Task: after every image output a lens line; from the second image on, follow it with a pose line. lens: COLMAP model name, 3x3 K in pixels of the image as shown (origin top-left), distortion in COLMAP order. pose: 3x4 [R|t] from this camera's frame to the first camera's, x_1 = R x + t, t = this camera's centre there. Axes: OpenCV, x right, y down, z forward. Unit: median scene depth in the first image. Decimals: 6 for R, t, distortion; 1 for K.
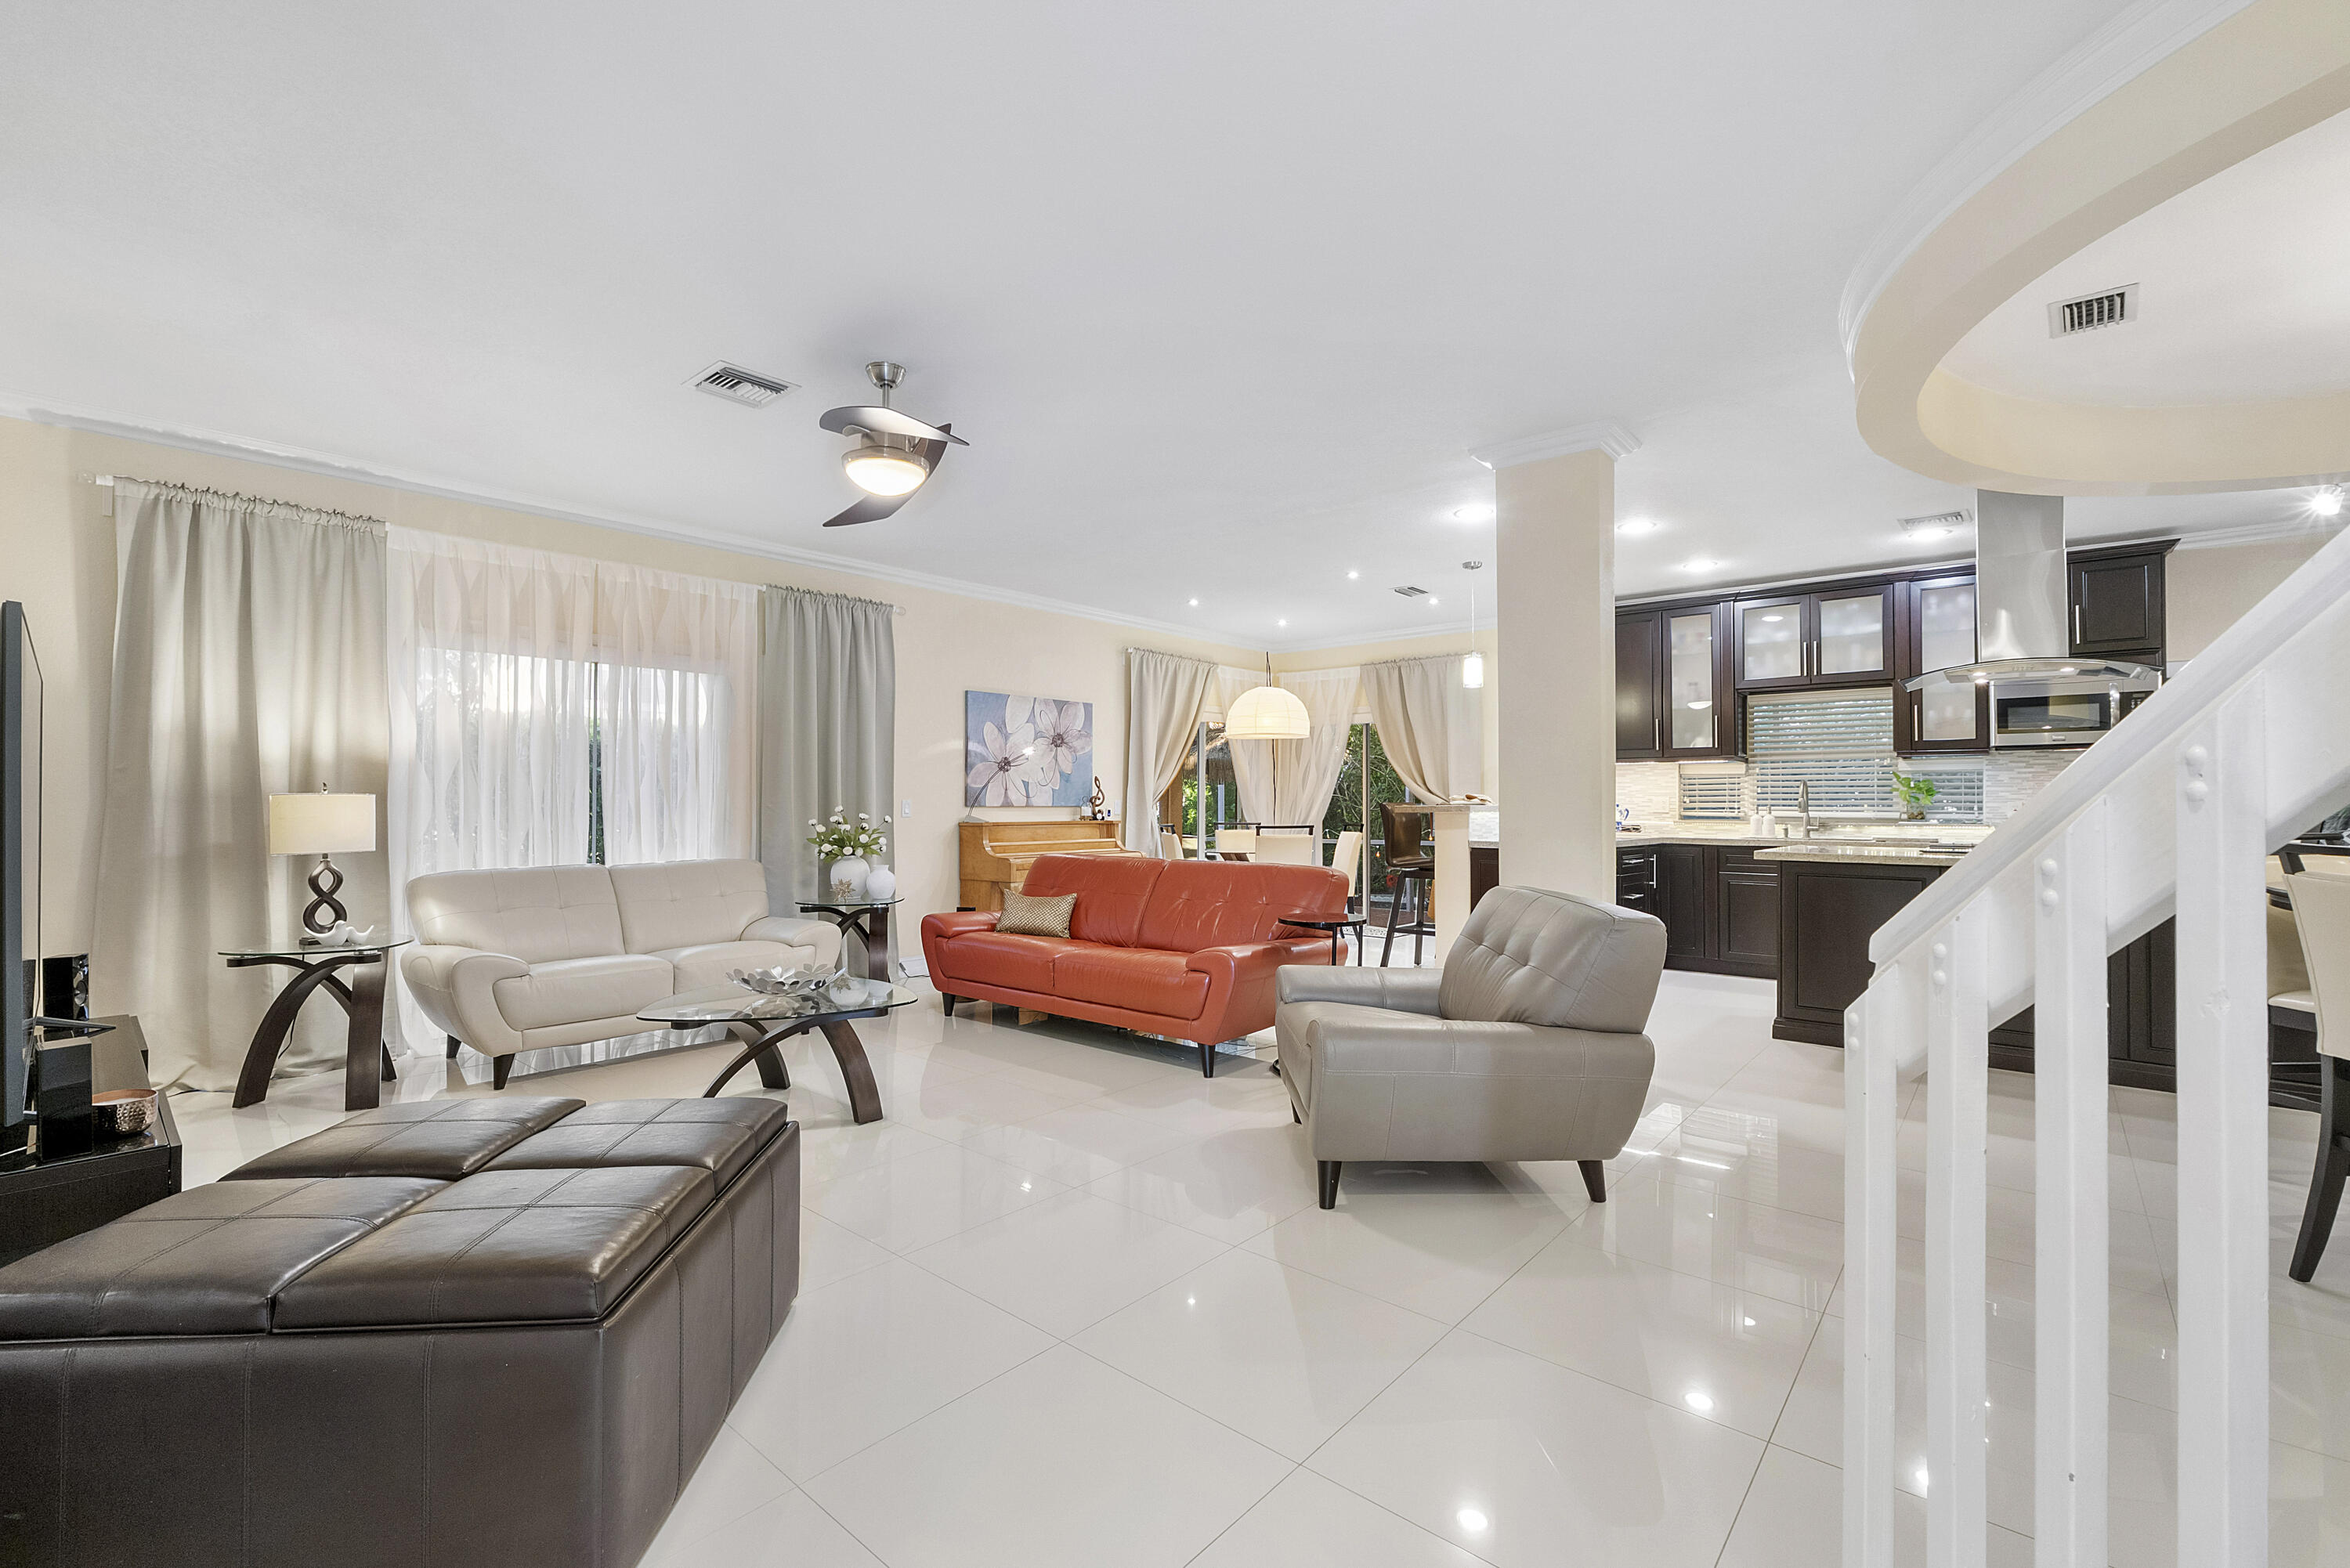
lens RADIAL K [[999.8, 0, 1171.8], [0, 999.8, 791.2], [0, 0, 1]] dist [-0.006495, -0.001860]
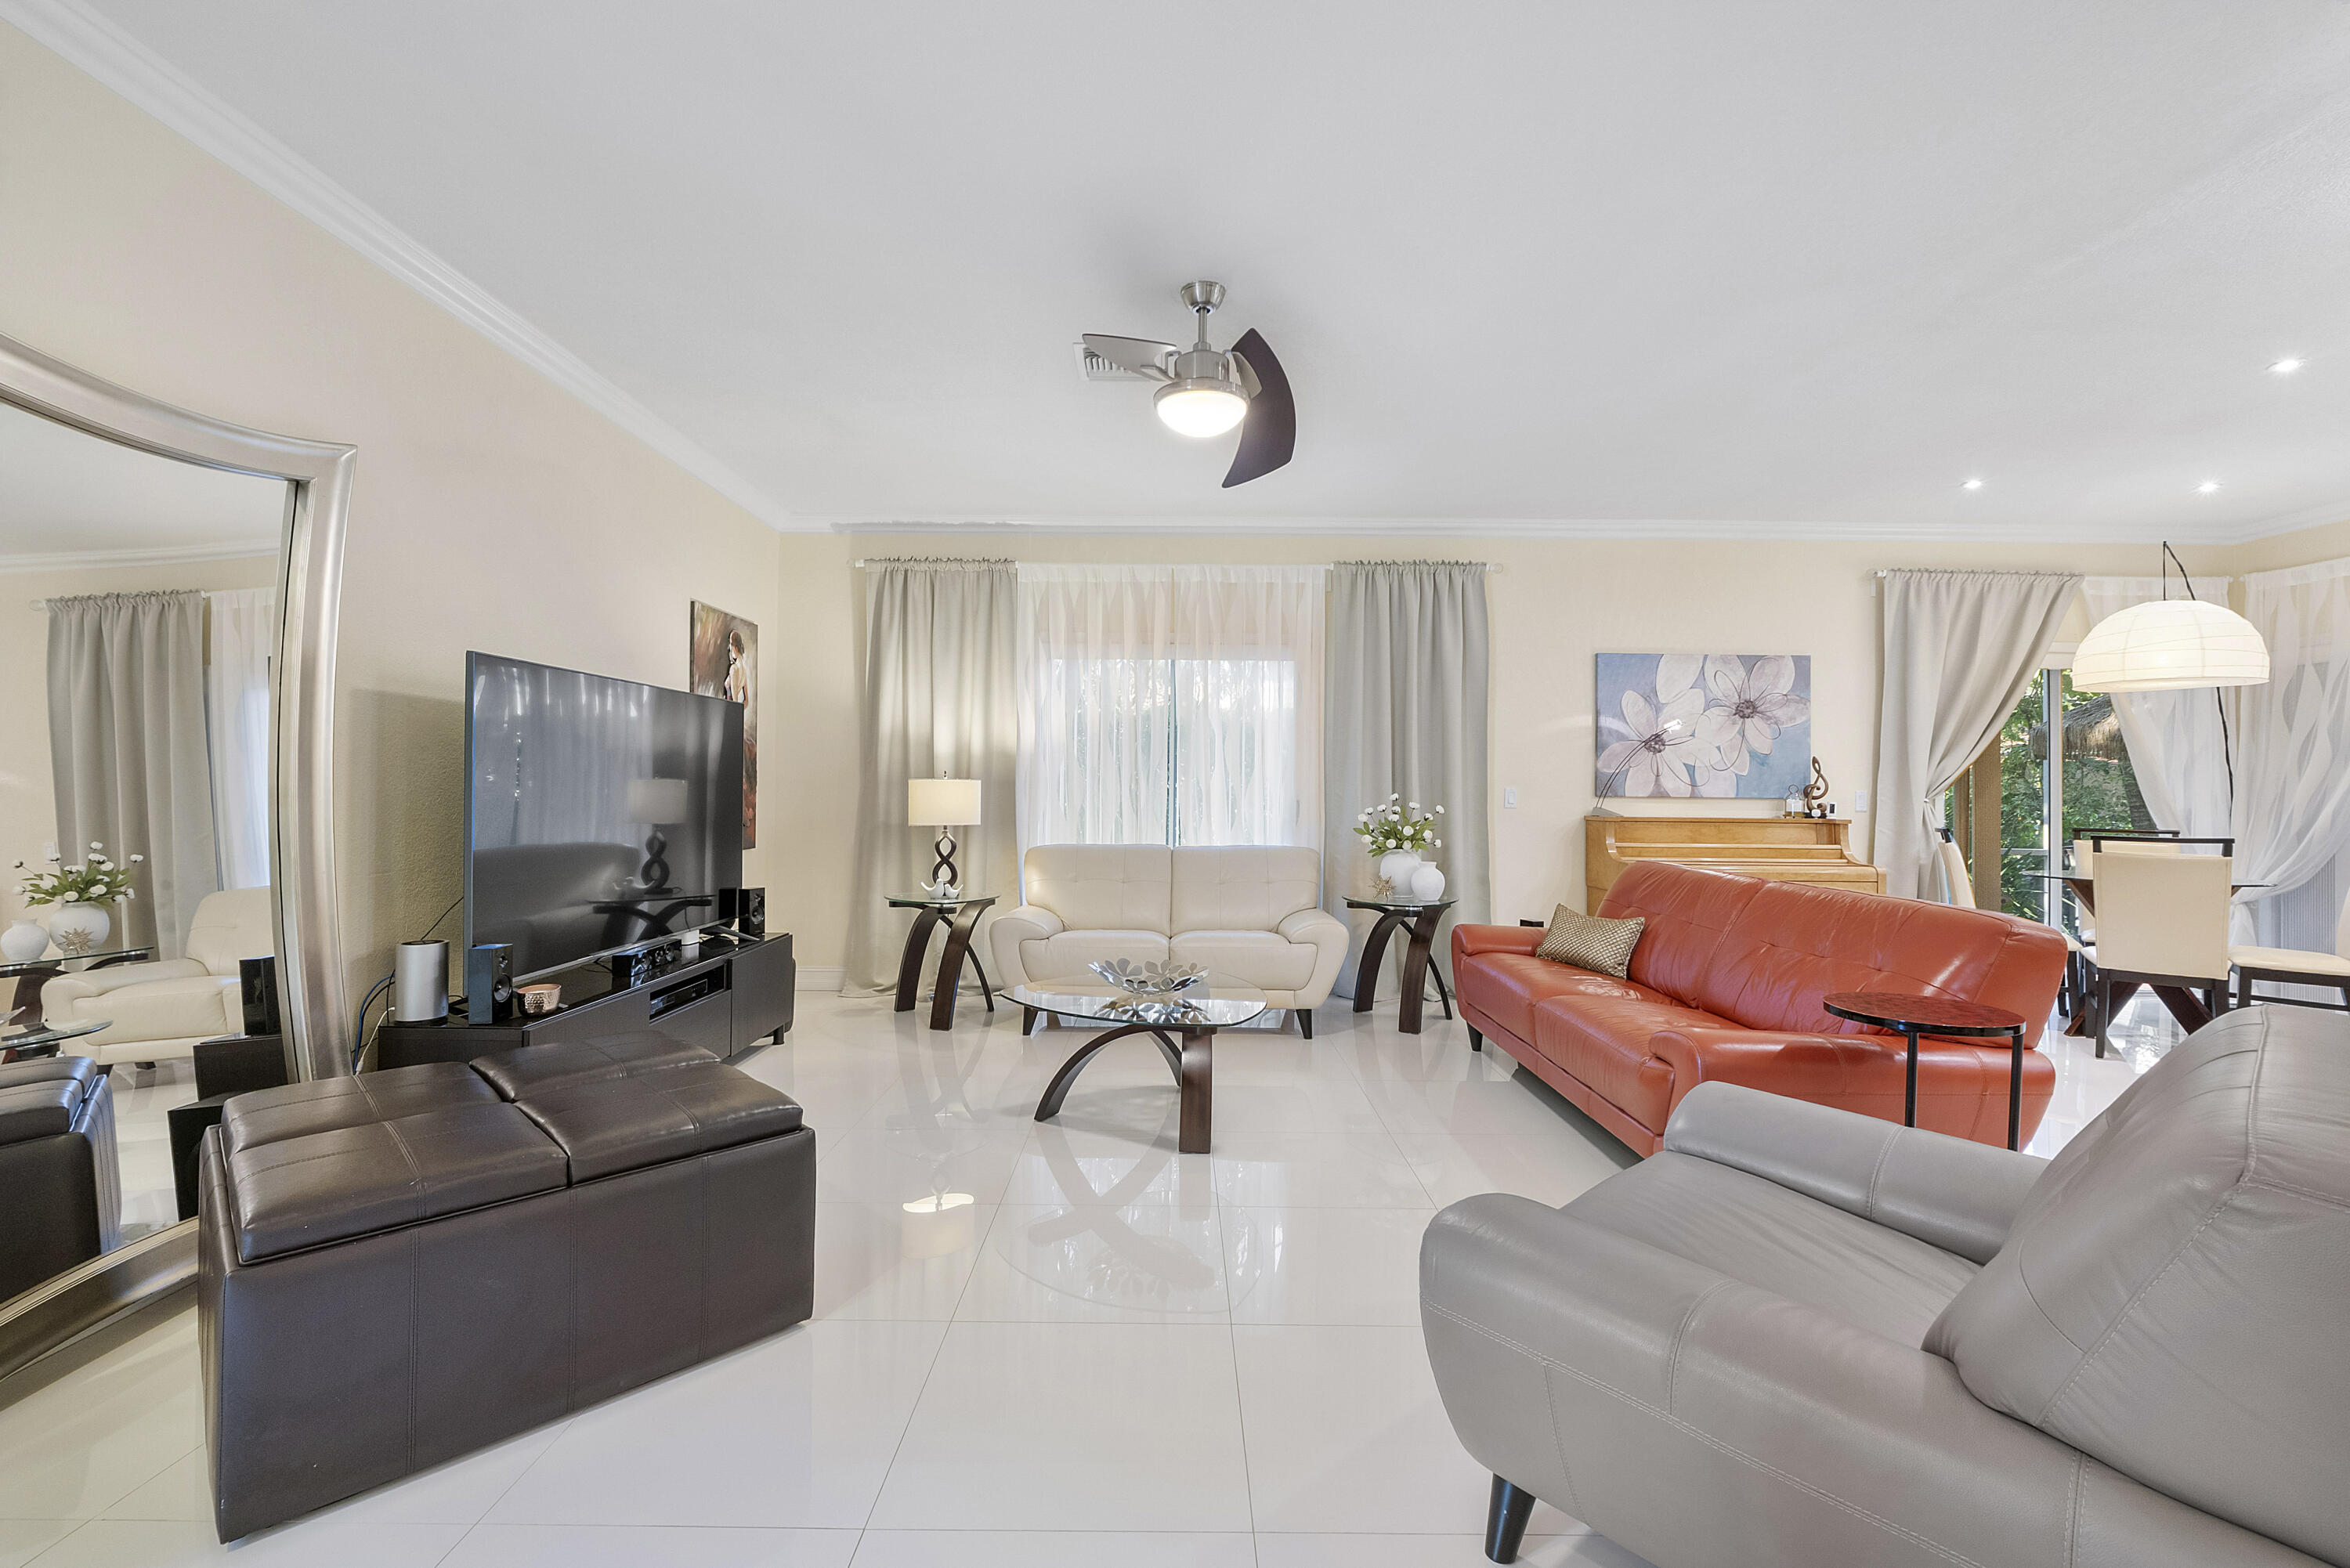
lens RADIAL K [[999.8, 0, 1151.8], [0, 999.8, 774.3], [0, 0, 1]] dist [-0.006495, -0.001860]
pose [[0.656665, -0.003345, -0.754175, 0.205368], [-0.000221, 0.999989, -0.004627, 0.001371], [0.754182, 0.003205, 0.656658, 0.240721]]
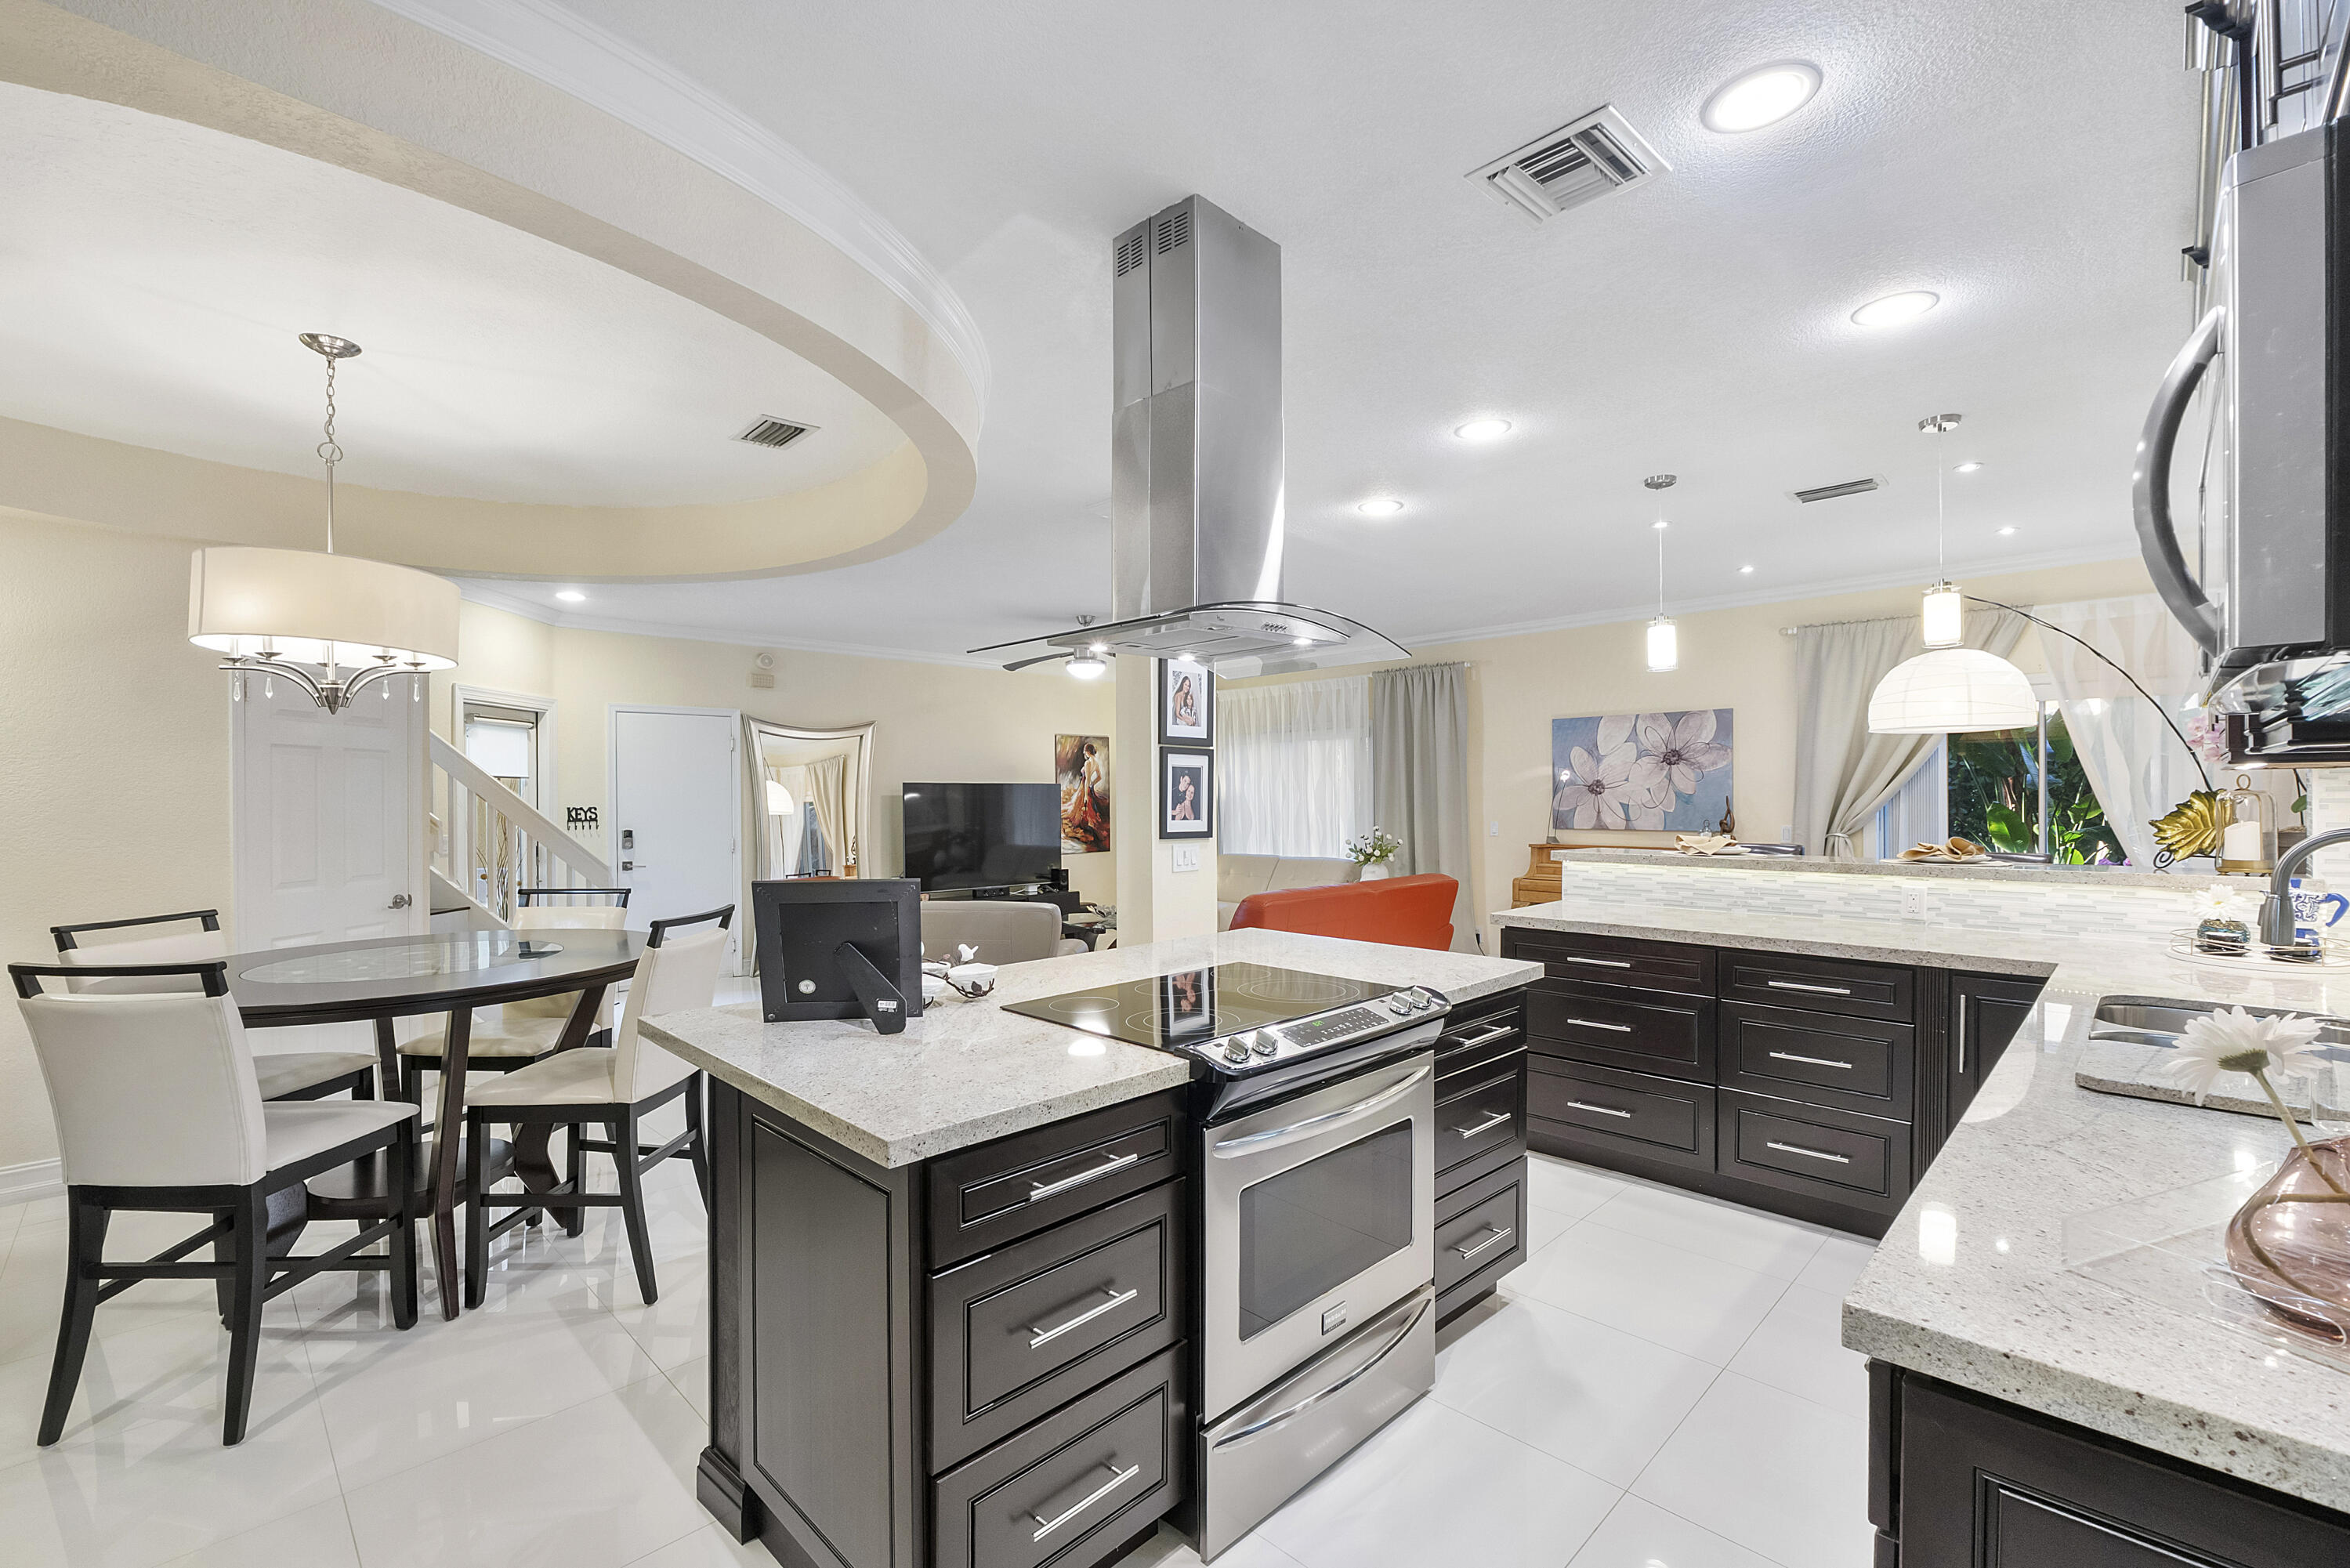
lens RADIAL K [[999.9, 0, 1152.7], [0, 999.9, 801.4], [0, 0, 1]] dist [-0.006495, -0.001860]
pose [[-0.076971, 0.004294, -0.997024, 1.083755], [0.017696, 0.999839, 0.002939, -0.029430], [0.996876, -0.017418, -0.077034, 0.801003]]
